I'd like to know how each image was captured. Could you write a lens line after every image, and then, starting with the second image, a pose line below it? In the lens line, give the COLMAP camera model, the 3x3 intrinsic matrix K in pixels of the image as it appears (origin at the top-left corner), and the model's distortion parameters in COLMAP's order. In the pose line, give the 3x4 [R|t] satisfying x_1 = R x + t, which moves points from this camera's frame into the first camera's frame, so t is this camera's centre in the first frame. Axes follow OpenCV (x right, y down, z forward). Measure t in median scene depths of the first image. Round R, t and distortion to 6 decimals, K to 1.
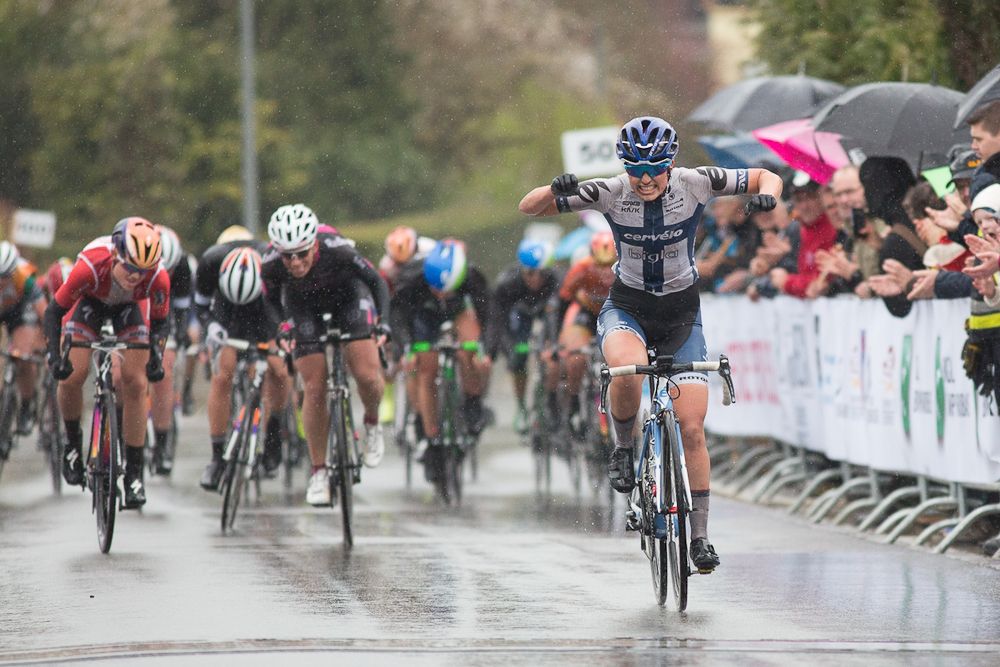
lens RADIAL K [[1428.0, 0, 512.1], [0, 1428.0, 334.2], [0, 0, 1]] dist [-0.188721, 0.397574]
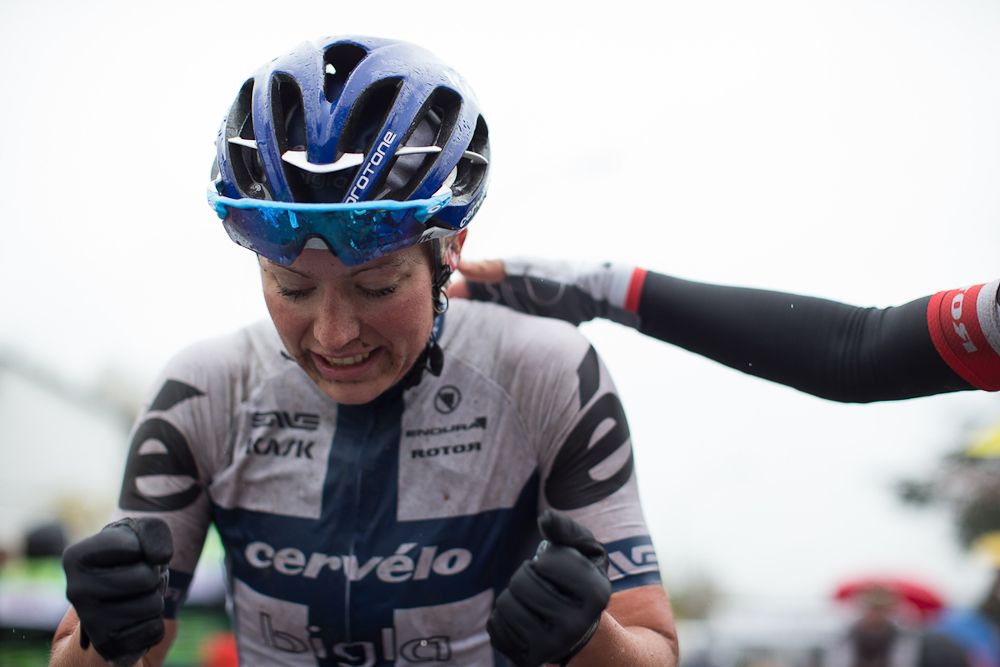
lens RADIAL K [[1428.0, 0, 512.1], [0, 1428.0, 334.2], [0, 0, 1]] dist [-0.188721, 0.397574]
pose [[0.983575, 0.090570, 0.156133, 0.084883], [-0.071718, 0.989883, -0.122423, -0.080310], [-0.165641, 0.109214, 0.980120, 0.753119]]
